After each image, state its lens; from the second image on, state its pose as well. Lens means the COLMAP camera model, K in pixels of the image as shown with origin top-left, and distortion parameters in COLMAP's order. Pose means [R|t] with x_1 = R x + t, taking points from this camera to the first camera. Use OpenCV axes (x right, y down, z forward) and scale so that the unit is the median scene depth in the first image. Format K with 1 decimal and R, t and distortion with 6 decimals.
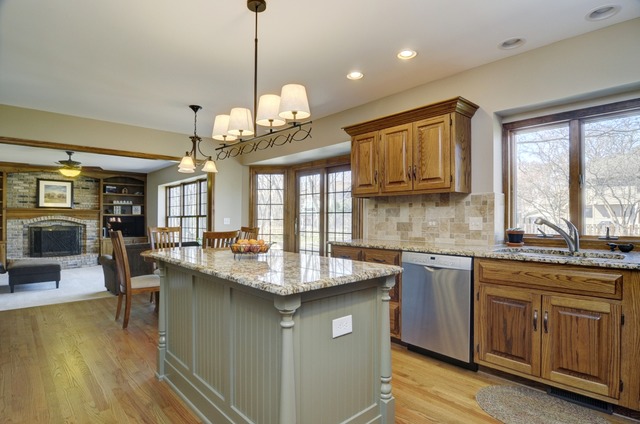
lens RADIAL K [[345.8, 0, 321.2], [0, 345.8, 215.2], [0, 0, 1]] dist [-0.005801, -0.008587]
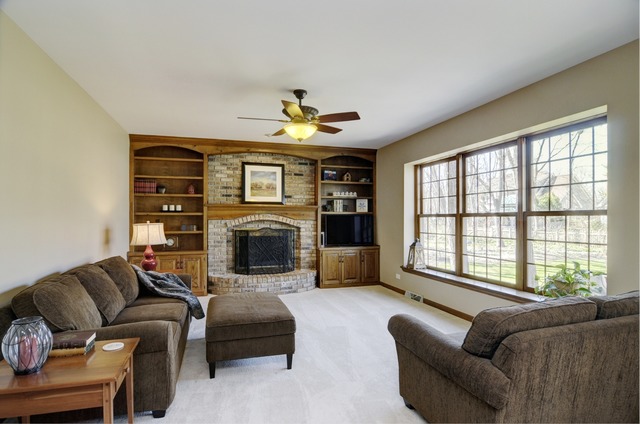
lens RADIAL K [[345.8, 0, 321.1], [0, 345.8, 213.2], [0, 0, 1]] dist [-0.005801, -0.008587]
pose [[0.903775, -0.007652, -0.427939, -0.366907], [0.006494, 0.999970, -0.004167, 0.002320], [0.427958, 0.000987, 0.903798, 0.414162]]
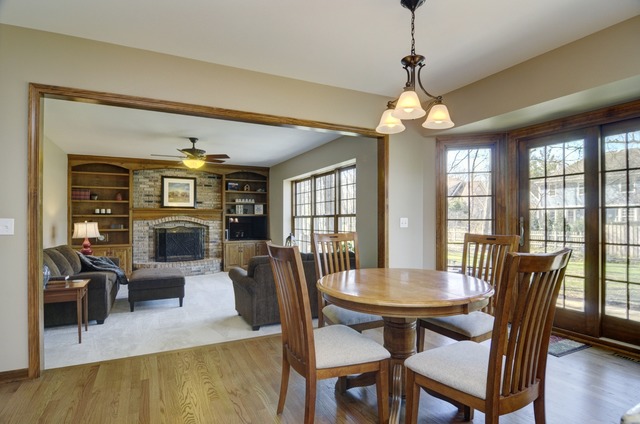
lens RADIAL K [[345.8, 0, 321.6], [0, 345.8, 213.2], [0, 0, 1]] dist [-0.005801, -0.008587]
pose [[0.963793, -0.008200, -0.266527, -0.165197], [0.006847, 0.999959, -0.006006, 0.001488], [0.266565, 0.003964, 0.963809, 0.217858]]
